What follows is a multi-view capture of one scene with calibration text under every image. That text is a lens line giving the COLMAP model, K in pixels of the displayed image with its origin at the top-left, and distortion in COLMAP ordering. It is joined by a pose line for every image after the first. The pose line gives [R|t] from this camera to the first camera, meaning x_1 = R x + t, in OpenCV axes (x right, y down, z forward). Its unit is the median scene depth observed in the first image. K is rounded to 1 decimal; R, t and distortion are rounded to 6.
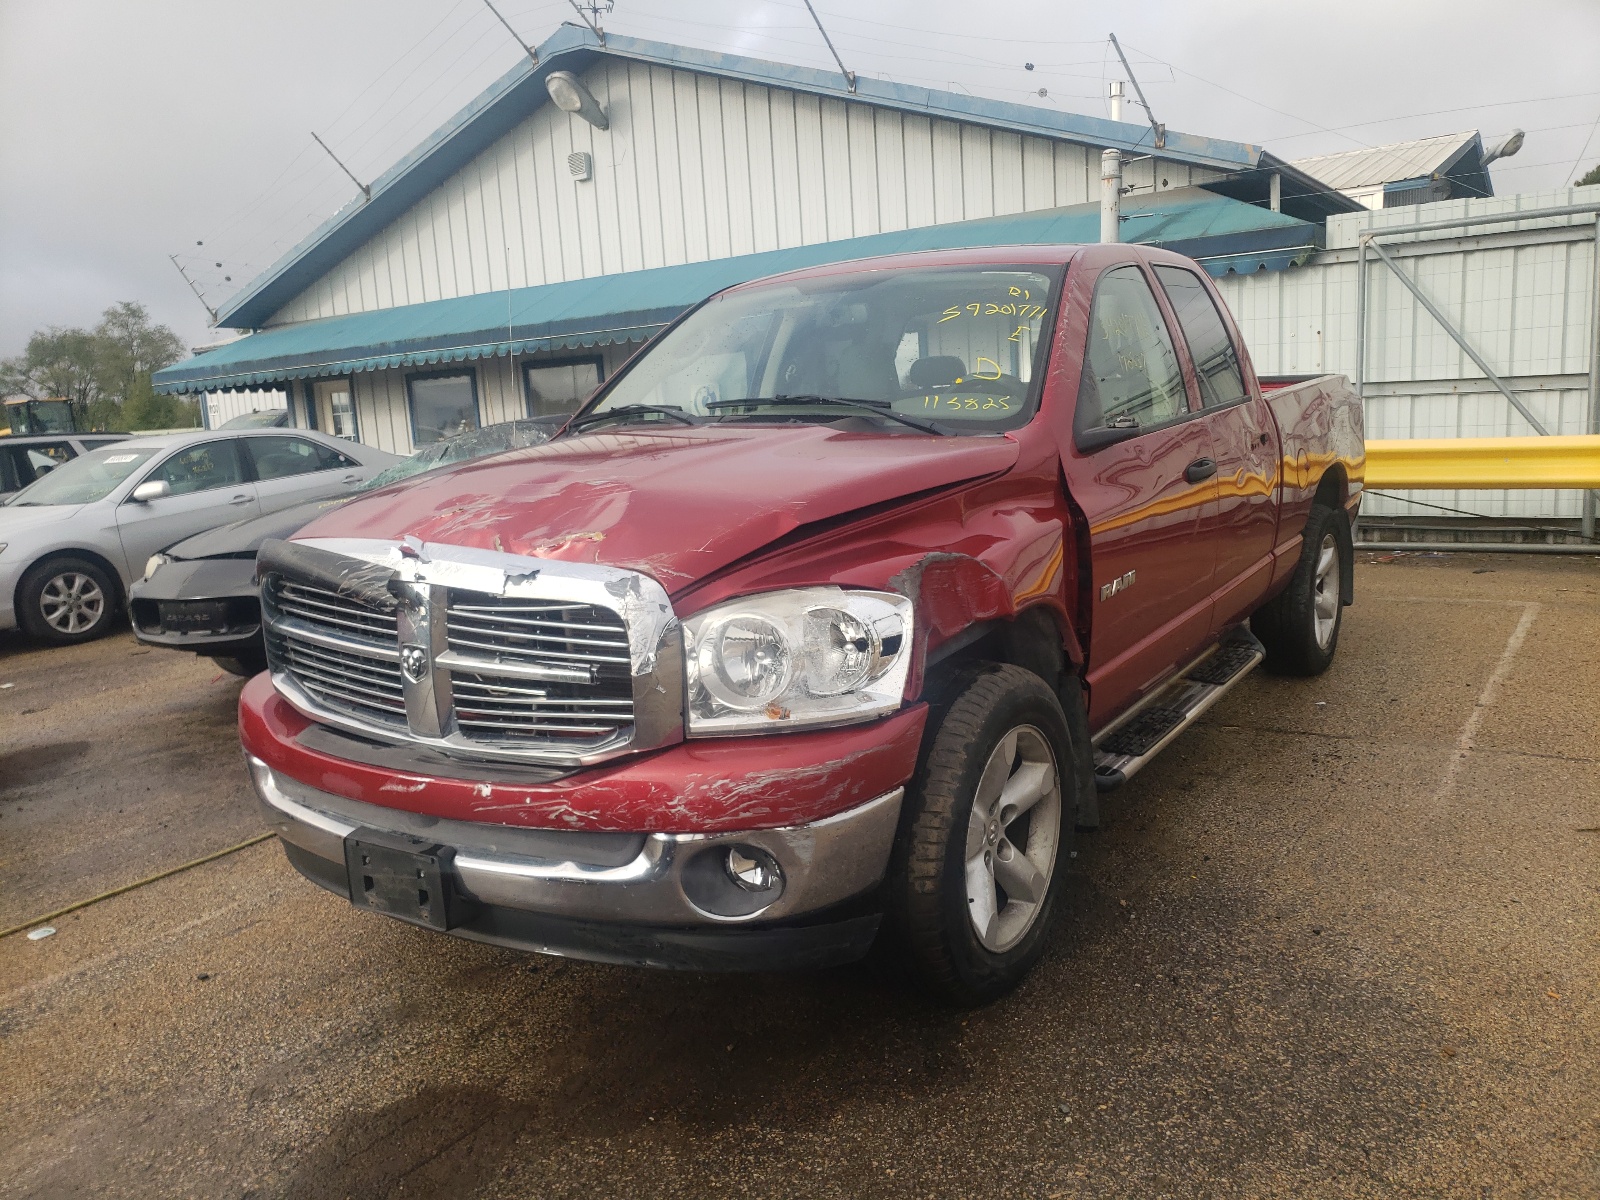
lens RADIAL K [[1207.9, 0, 800.0], [0, 1207.9, 600.0], [0, 0, 1]] dist [0.005874, 0.002870]
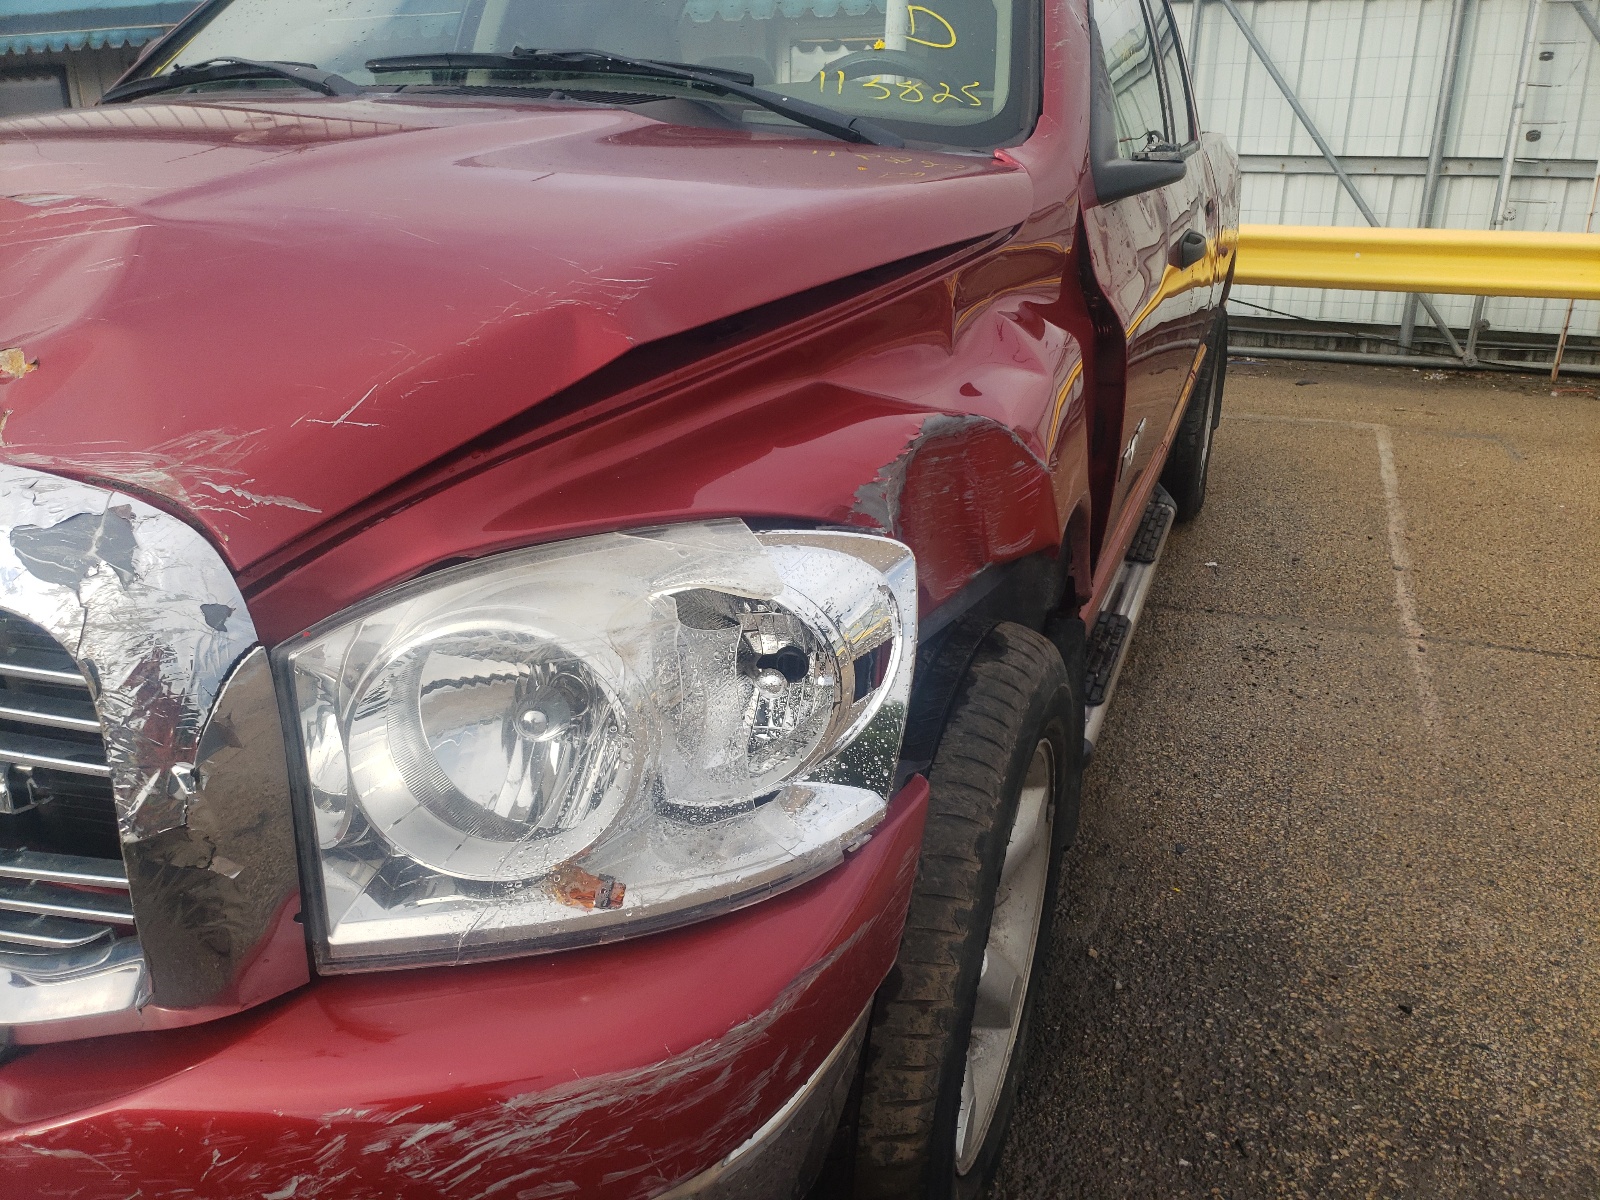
lens RADIAL K [[1232.7, 0, 794.1], [0, 1232.7, 609.9], [0, 0, 1]] dist [0.016395, -0.017259]
pose [[0.973049, -0.018215, 0.229878, -0.035508], [-0.024625, 0.982967, 0.182124, -0.047762], [-0.229280, -0.182876, 0.956027, 0.556422]]
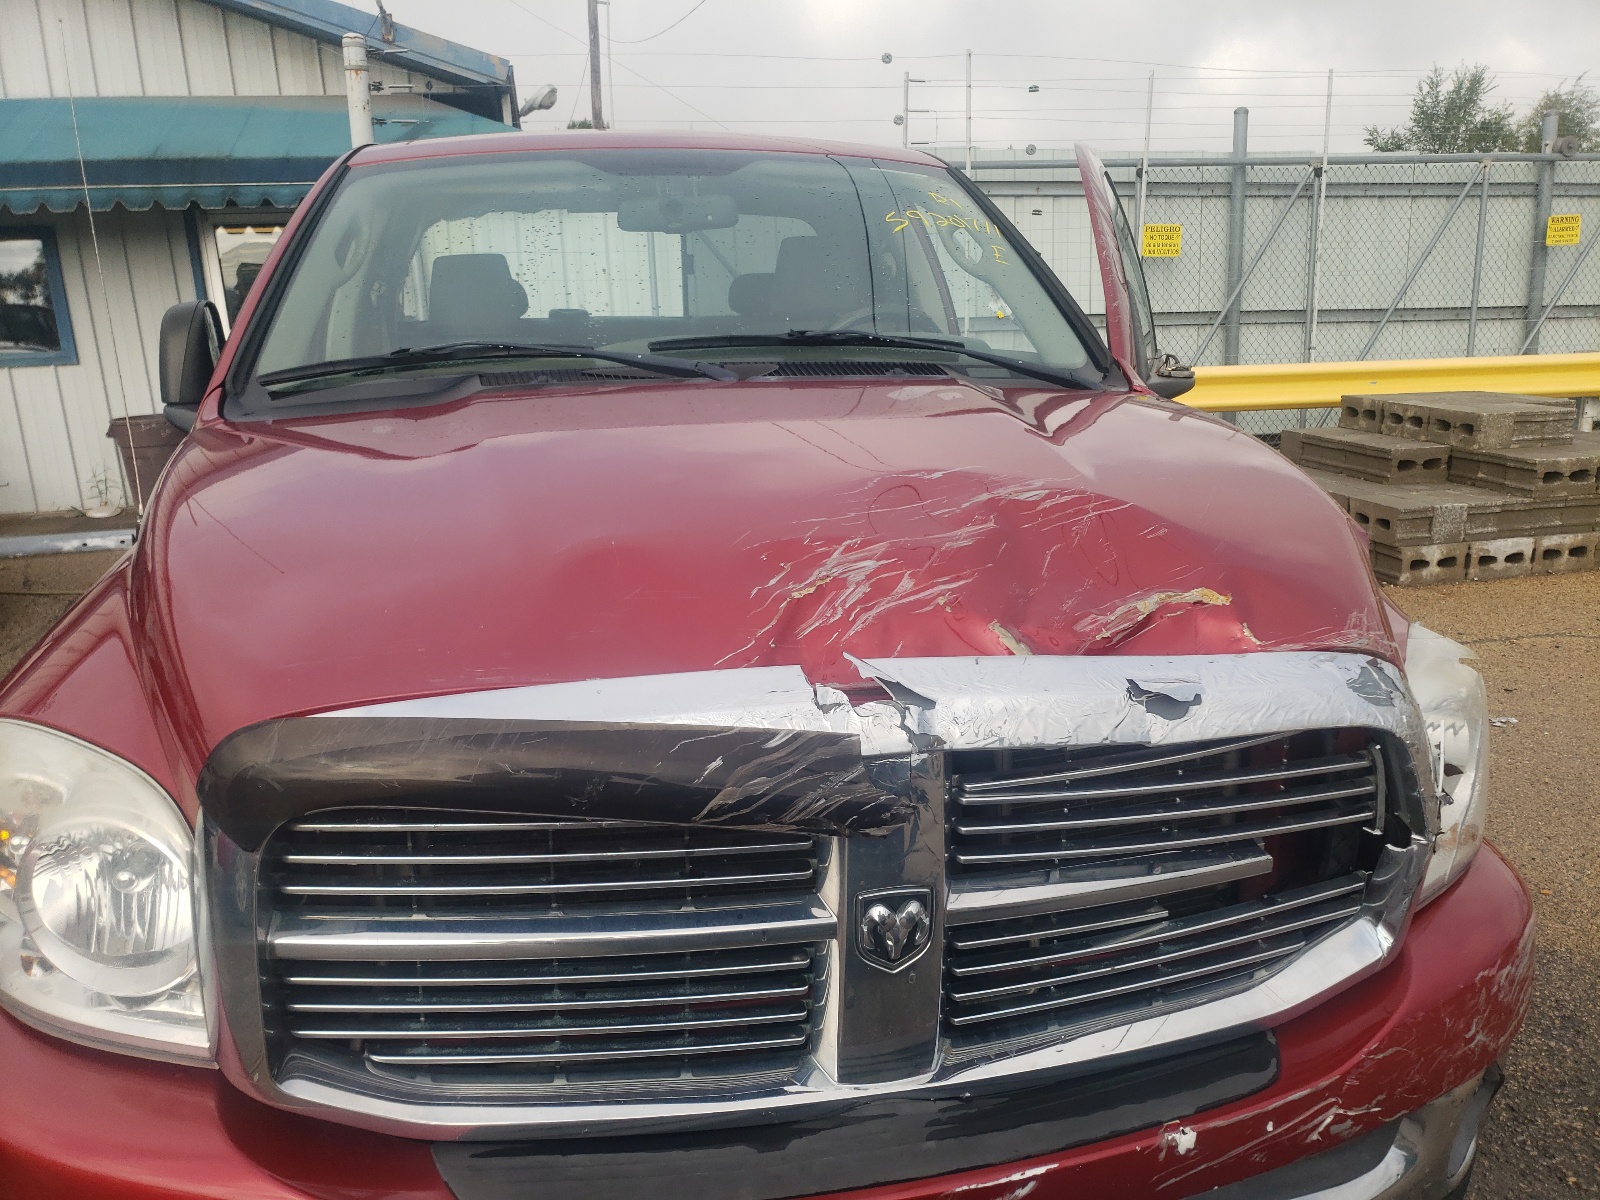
lens RADIAL K [[1232.7, 0, 794.1], [0, 1232.7, 609.9], [0, 0, 1]] dist [0.016395, -0.017259]
pose [[0.725853, -0.138473, 0.673768, -0.601799], [0.102400, 0.990365, 0.093225, -0.105235], [-0.680185, 0.001326, 0.733039, 0.649874]]
